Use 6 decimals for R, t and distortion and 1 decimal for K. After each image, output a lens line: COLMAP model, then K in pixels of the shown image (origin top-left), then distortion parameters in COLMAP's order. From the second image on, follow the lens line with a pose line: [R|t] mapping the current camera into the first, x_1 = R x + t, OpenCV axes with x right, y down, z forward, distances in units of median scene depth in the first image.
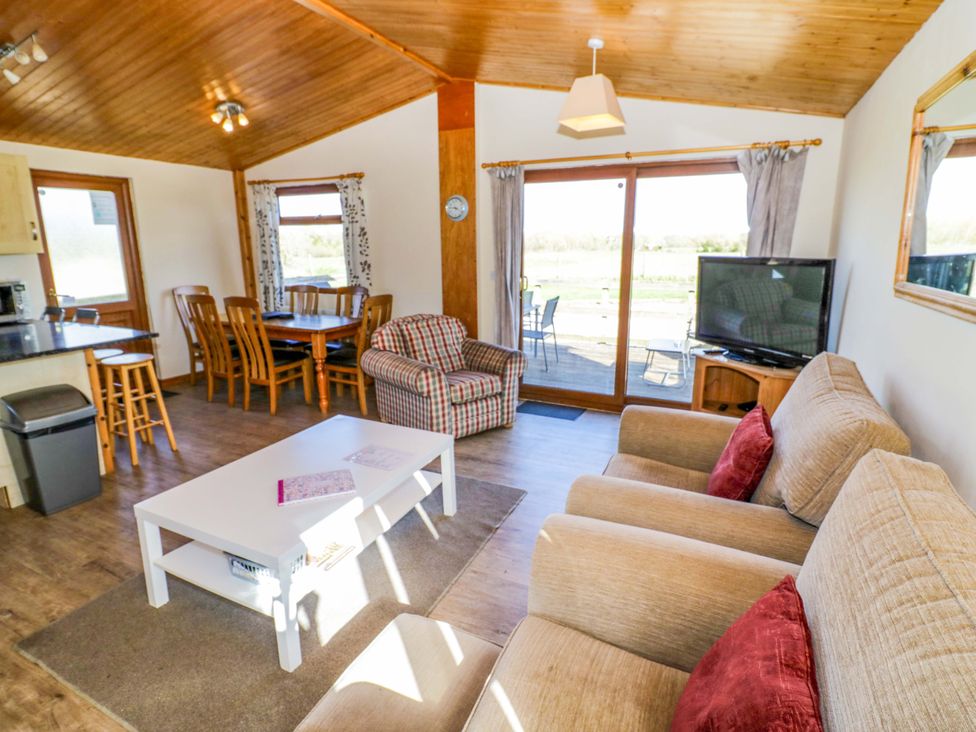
lens RADIAL K [[505.5, 0, 489.1], [0, 505.5, 357.7], [0, 0, 1]] dist [-0.003757, -0.012428]
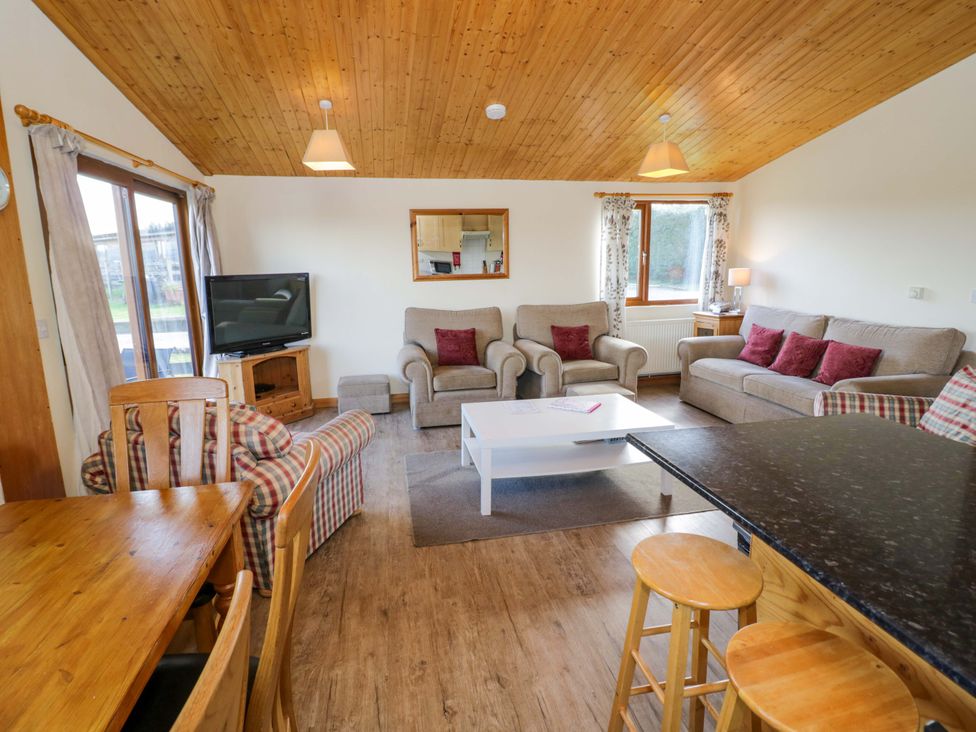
lens RADIAL K [[505.5, 0, 487.4], [0, 505.5, 356.9], [0, 0, 1]] dist [-0.003757, -0.012428]
pose [[-0.598578, -0.133972, 0.789782, -0.809805], [0.195083, 0.931854, 0.305926, -0.250793], [-0.776947, 0.337194, -0.531652, 1.141887]]
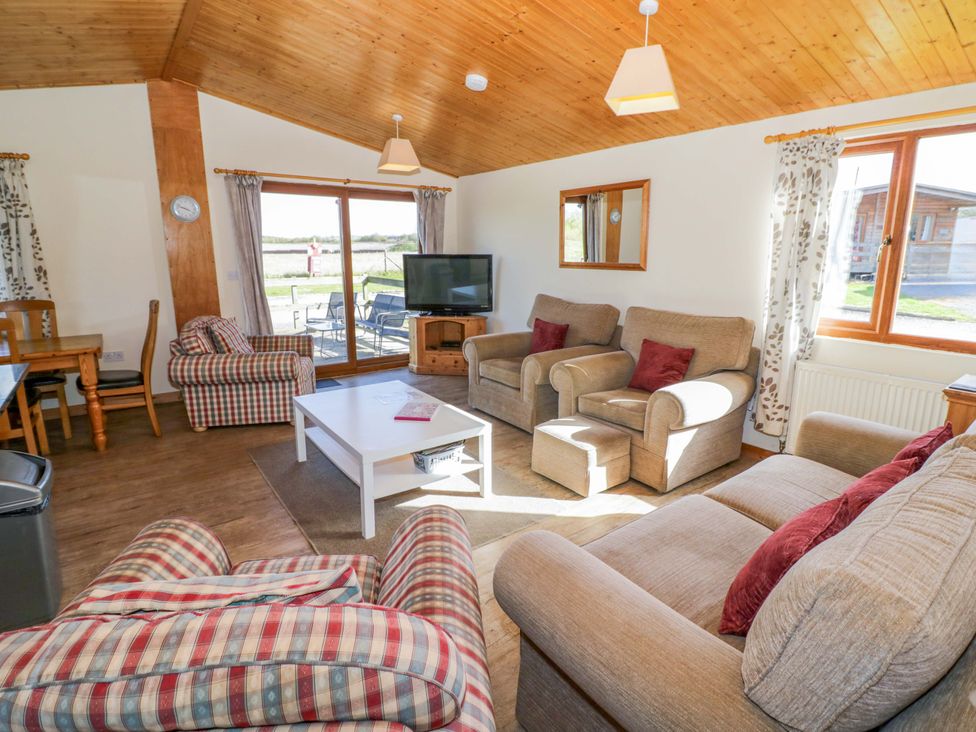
lens RADIAL K [[505.5, 0, 490.7], [0, 505.5, 357.4], [0, 0, 1]] dist [-0.003757, -0.012428]
pose [[0.473651, -0.182782, 0.861537, -0.824381], [0.186707, 0.976832, 0.104595, -0.006507], [-0.860695, 0.111313, 0.496804, 0.042187]]
